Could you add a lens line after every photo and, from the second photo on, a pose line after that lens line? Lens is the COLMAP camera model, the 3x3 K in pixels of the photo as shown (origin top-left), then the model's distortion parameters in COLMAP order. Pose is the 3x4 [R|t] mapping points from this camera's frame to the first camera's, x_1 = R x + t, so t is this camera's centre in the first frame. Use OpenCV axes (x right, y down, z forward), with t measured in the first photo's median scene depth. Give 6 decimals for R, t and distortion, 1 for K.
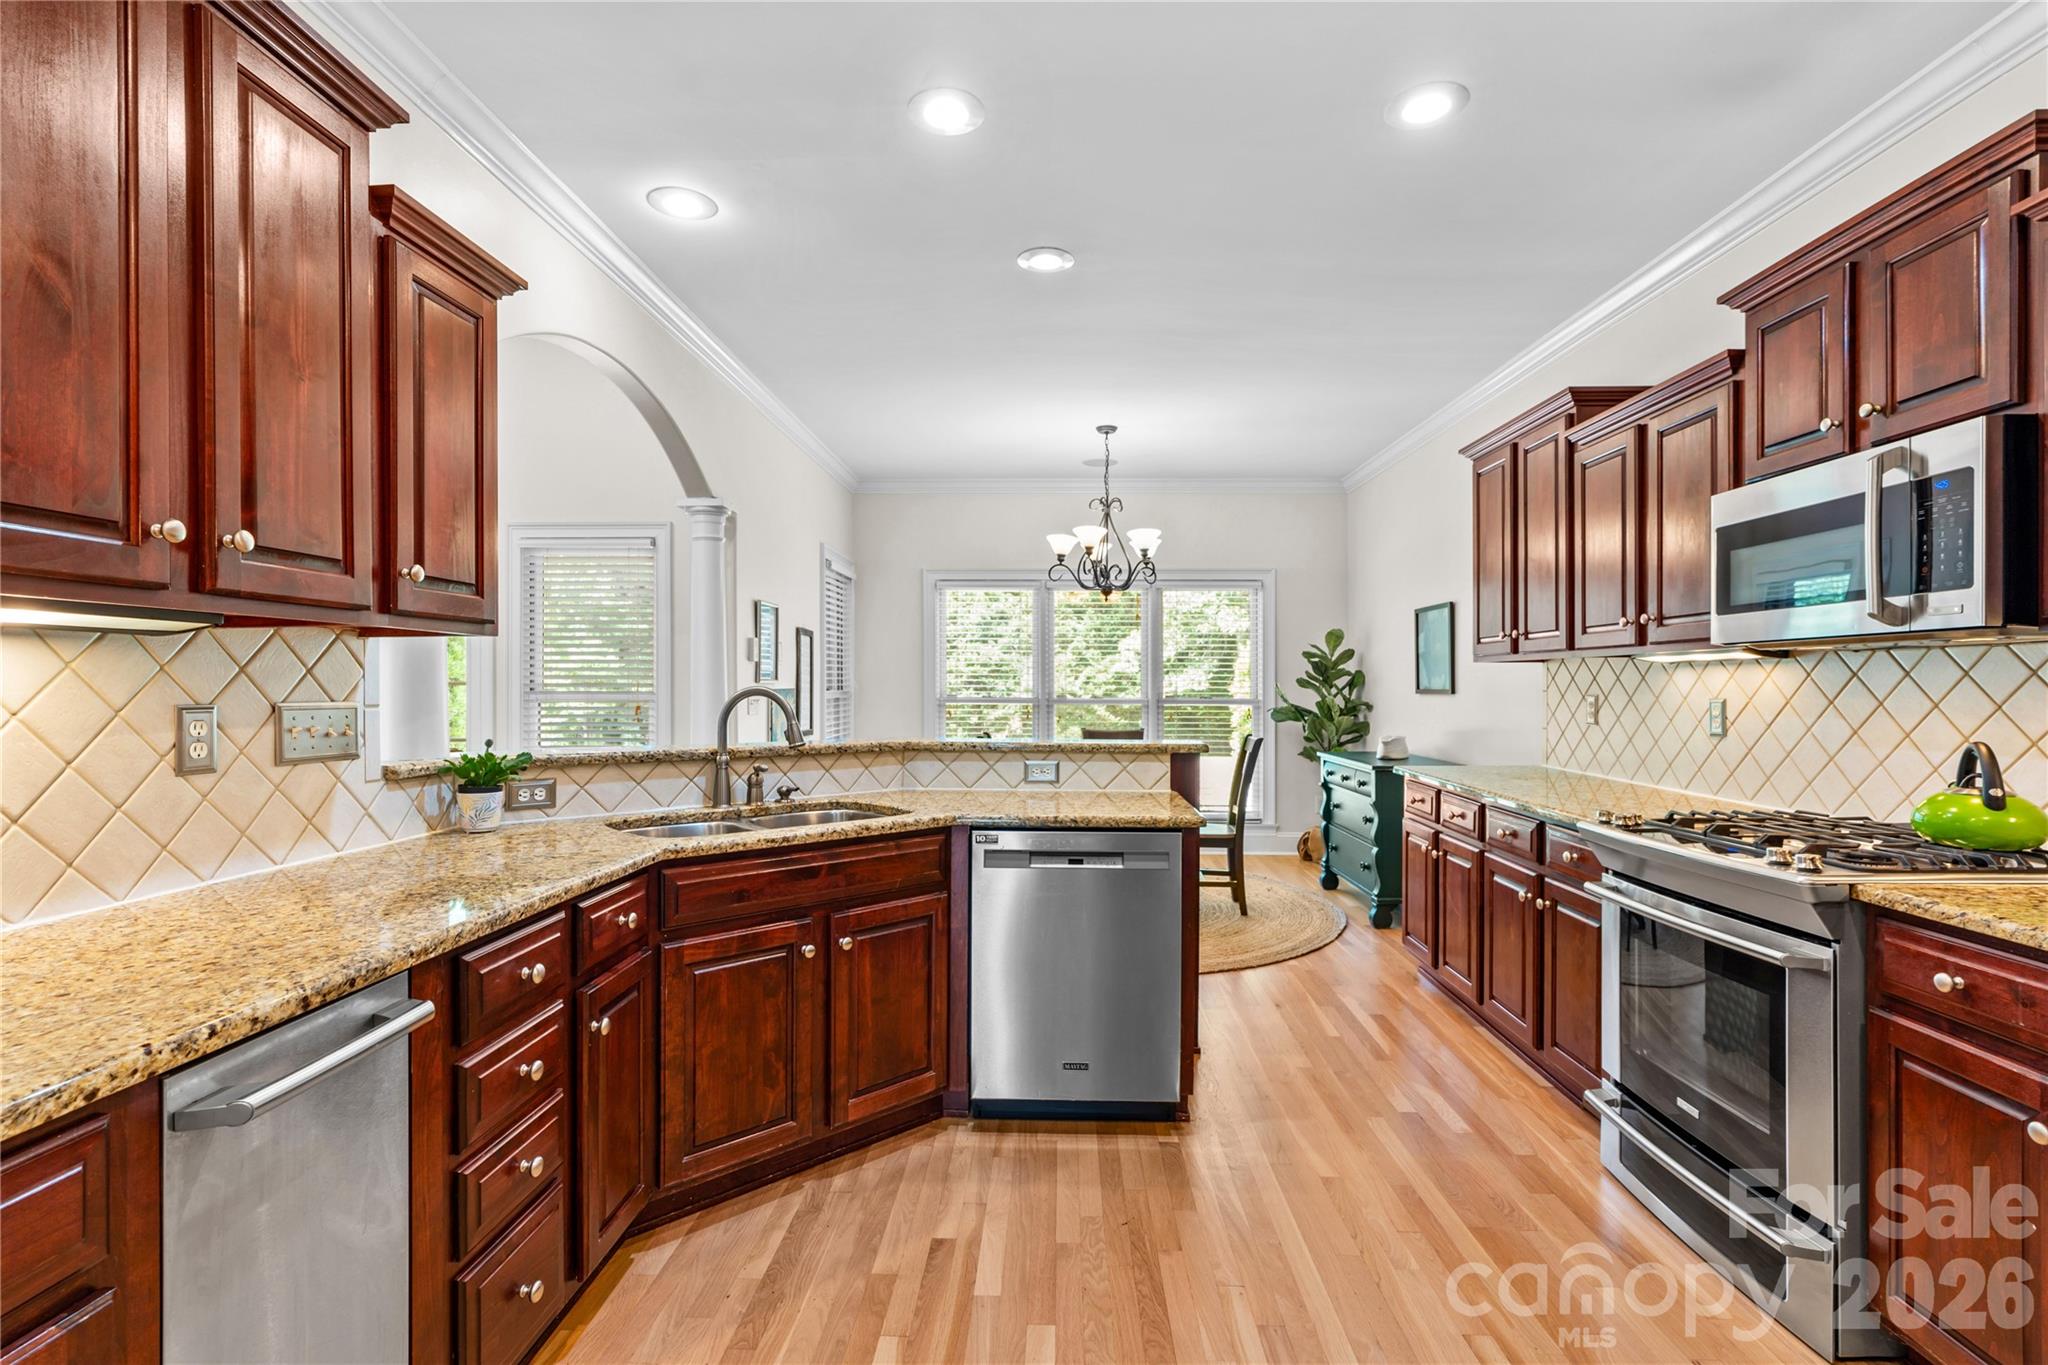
lens RADIAL K [[951.0, 0, 1012.8], [0, 951.0, 691.9], [0, 0, 1]] dist [-0.015410, 0.005094]
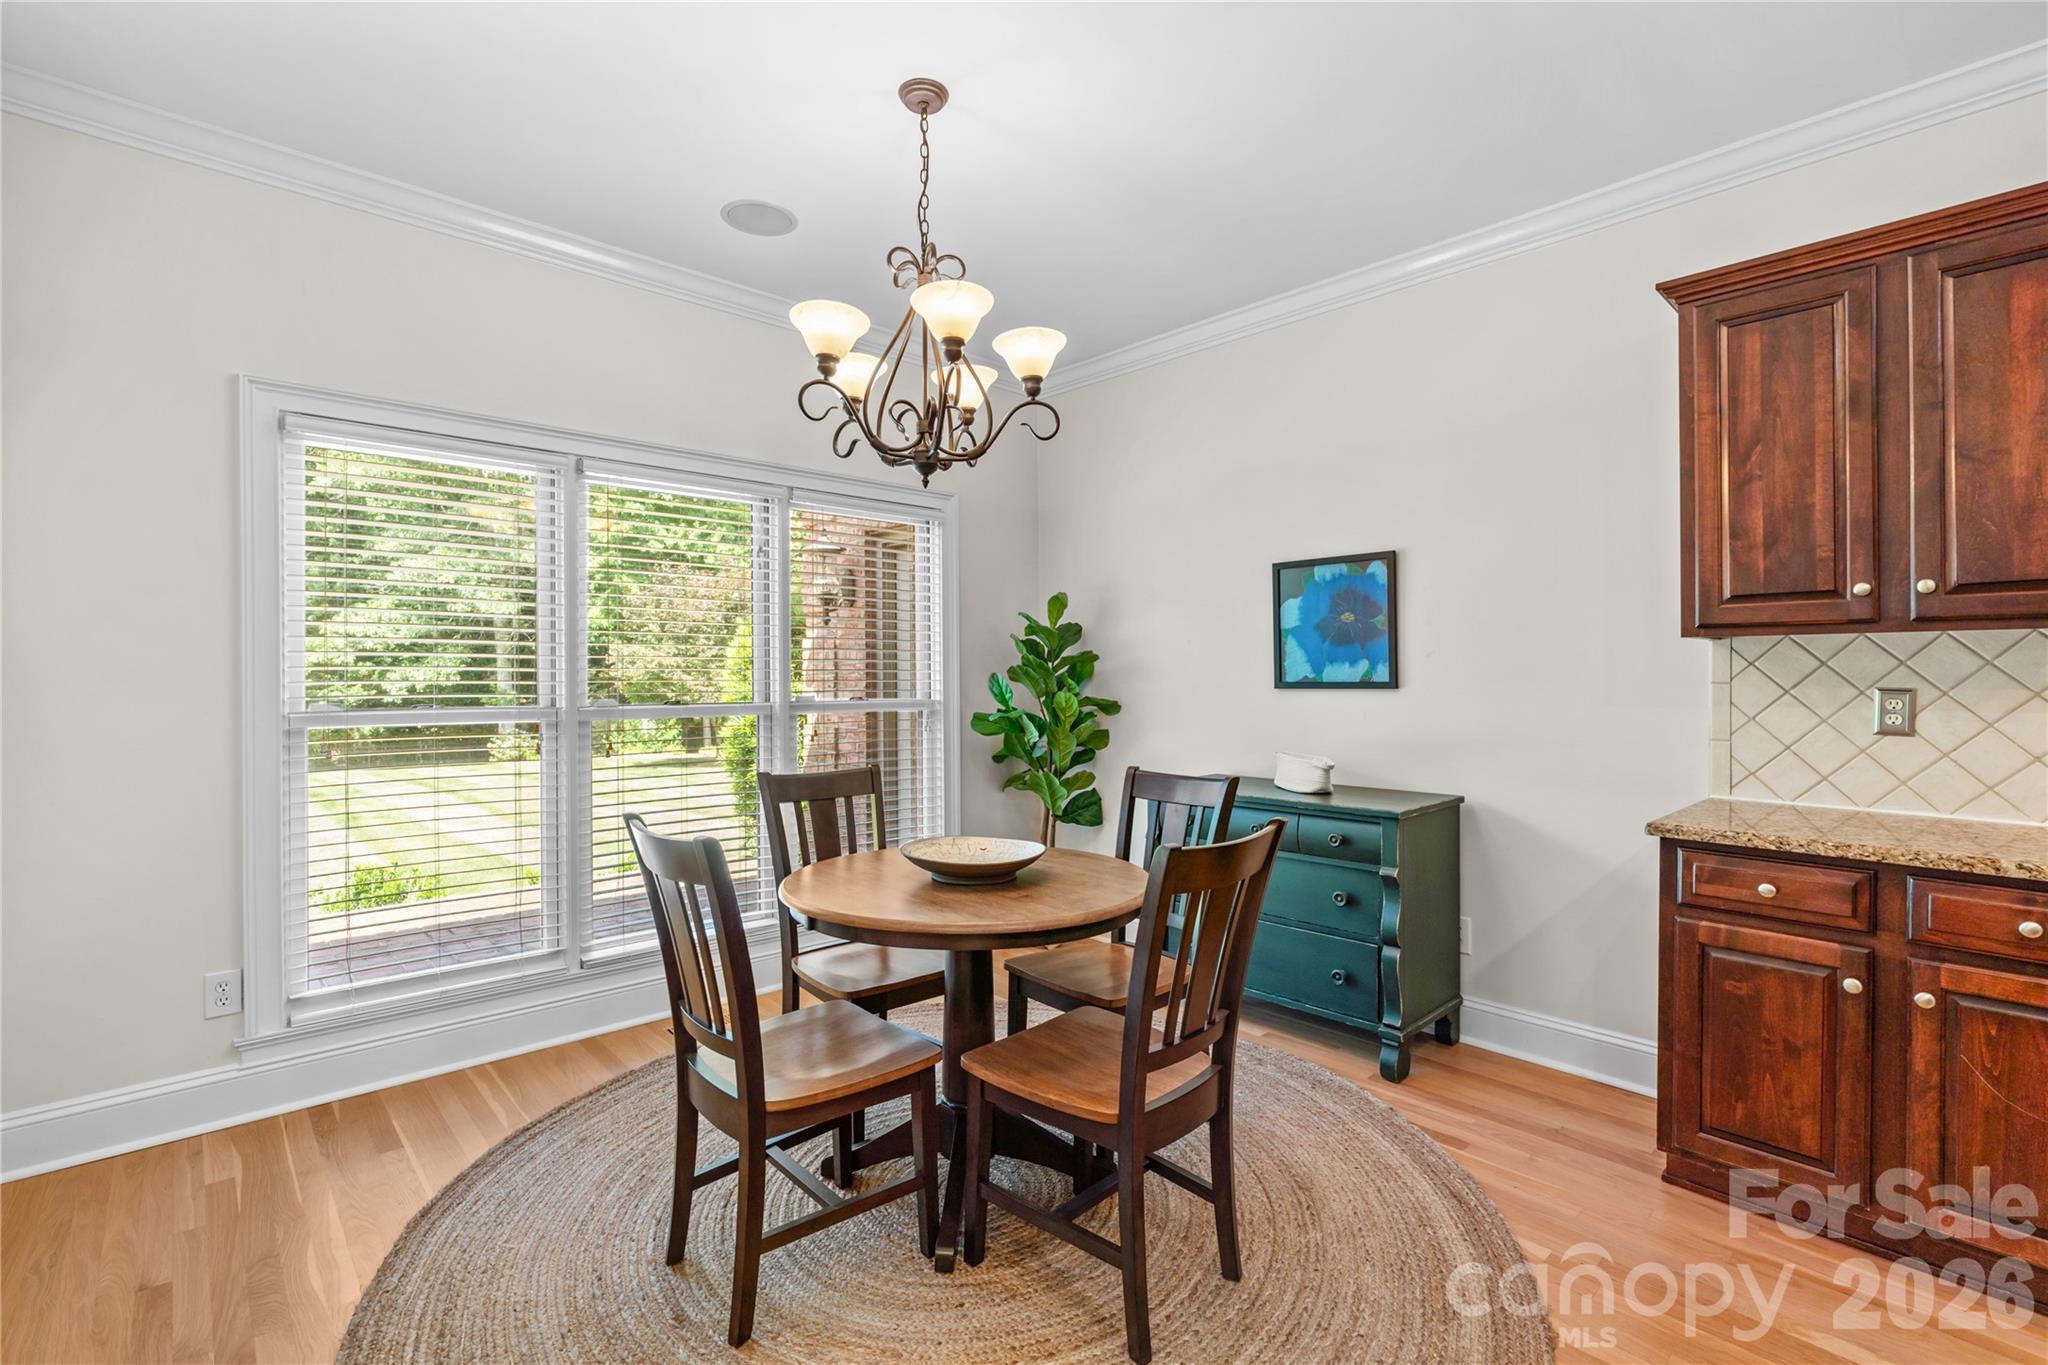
lens RADIAL K [[951.0, 0, 1014.0], [0, 951.0, 689.6], [0, 0, 1]] dist [-0.015410, 0.005094]
pose [[0.712021, -0.010838, 0.702074, -0.185923], [0.007857, 0.999941, 0.007468, -0.004297], [-0.702114, 0.000199, 0.712065, 0.672252]]
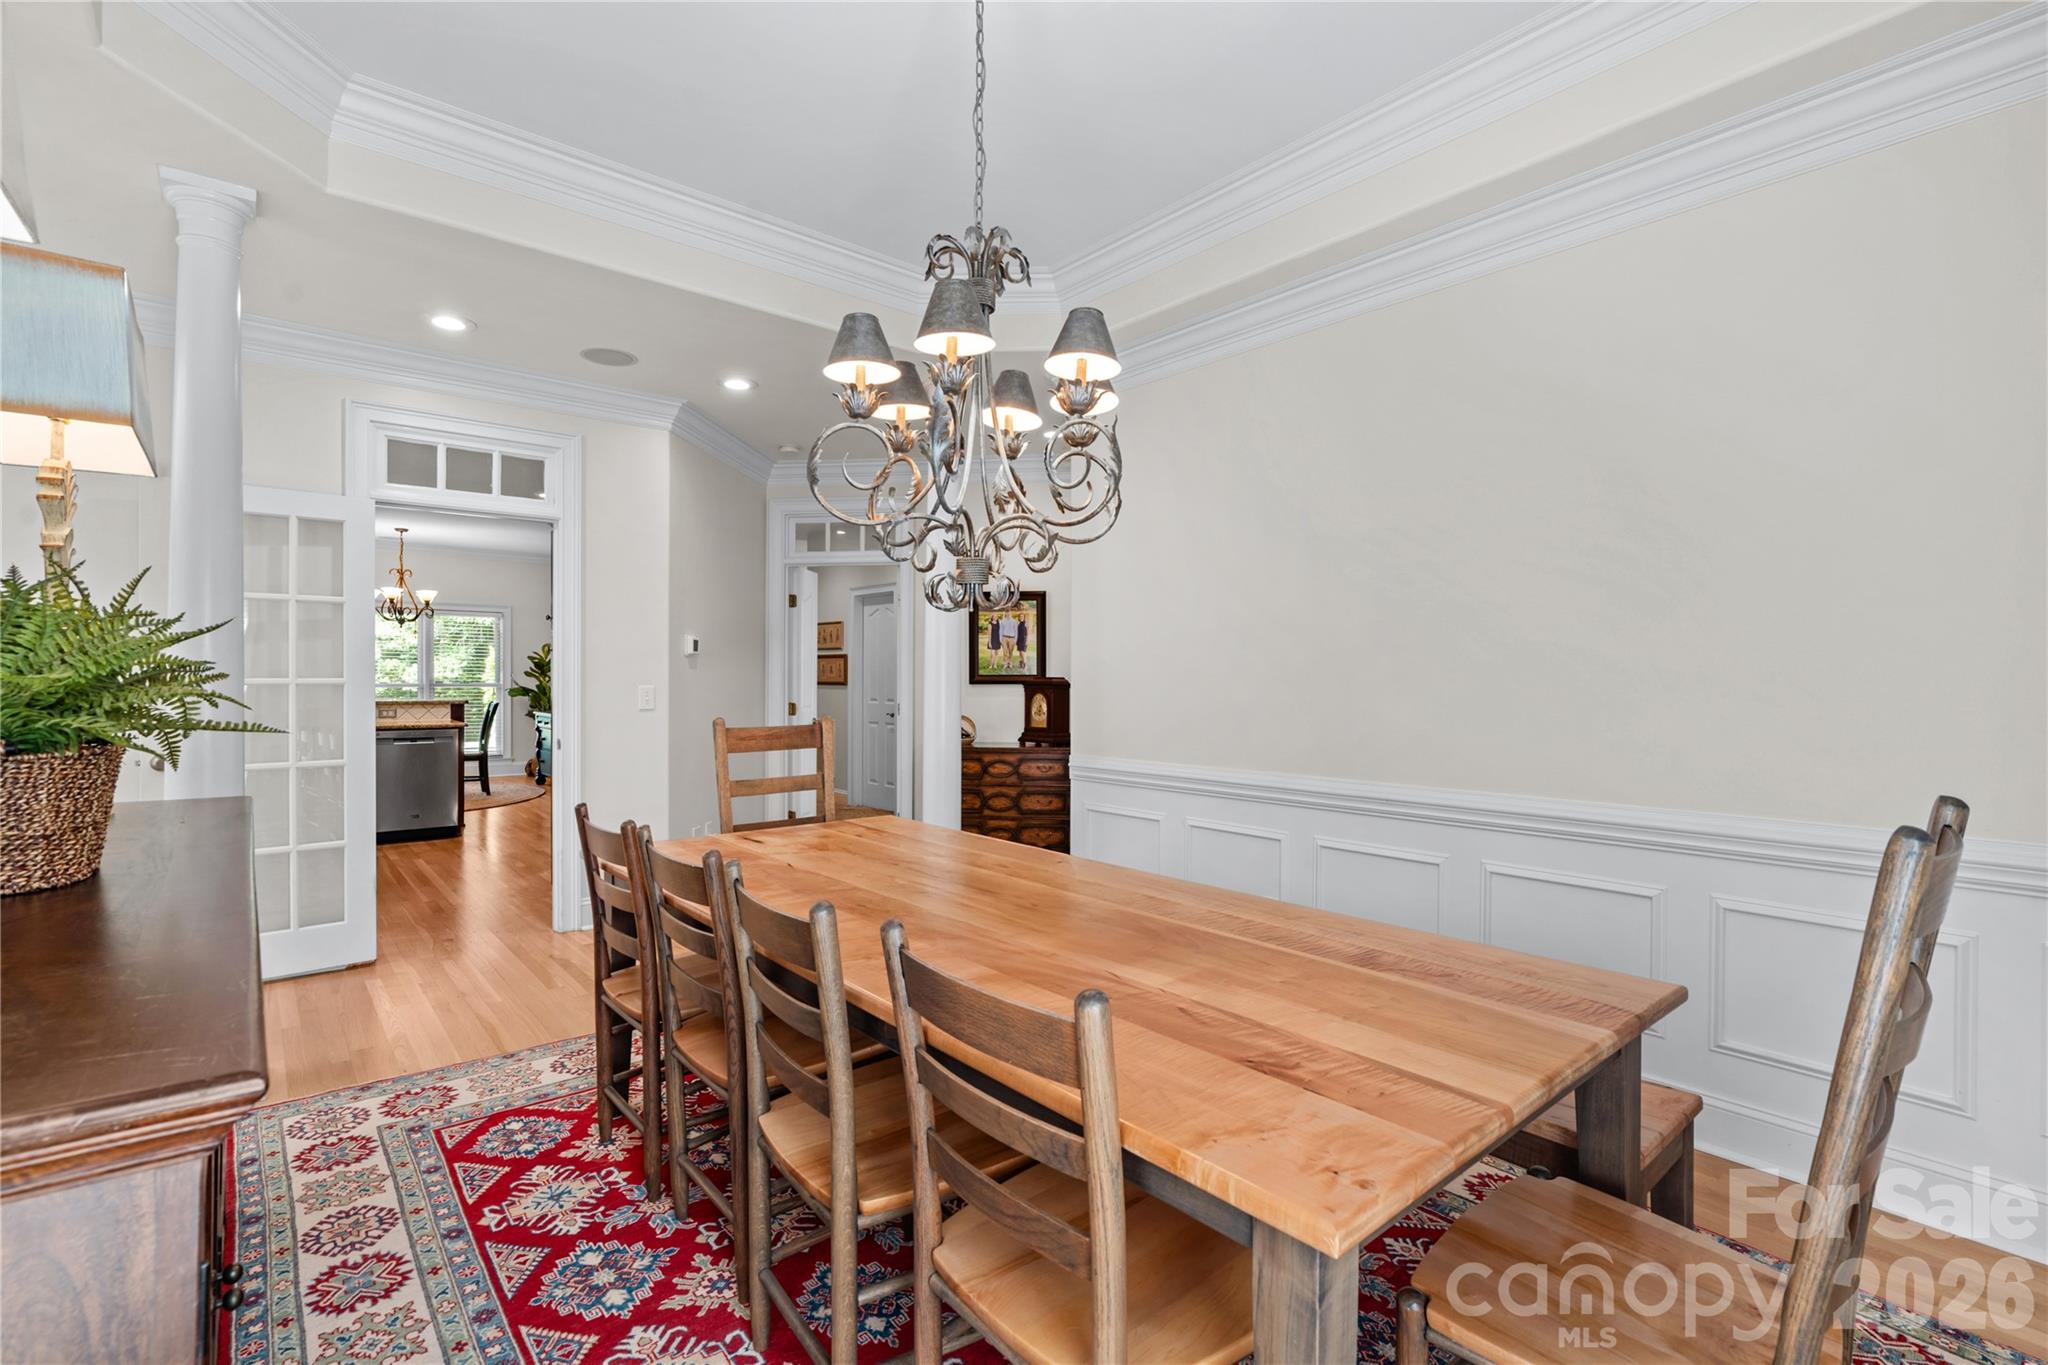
lens RADIAL K [[951.0, 0, 1014.9], [0, 951.0, 682.0], [0, 0, 1]] dist [-0.015410, 0.005094]
pose [[0.744111, -0.005348, 0.668034, -0.230694], [0.003753, 0.999986, 0.003825, 0.002489], [-0.668045, -0.000340, 0.744121, -1.080193]]
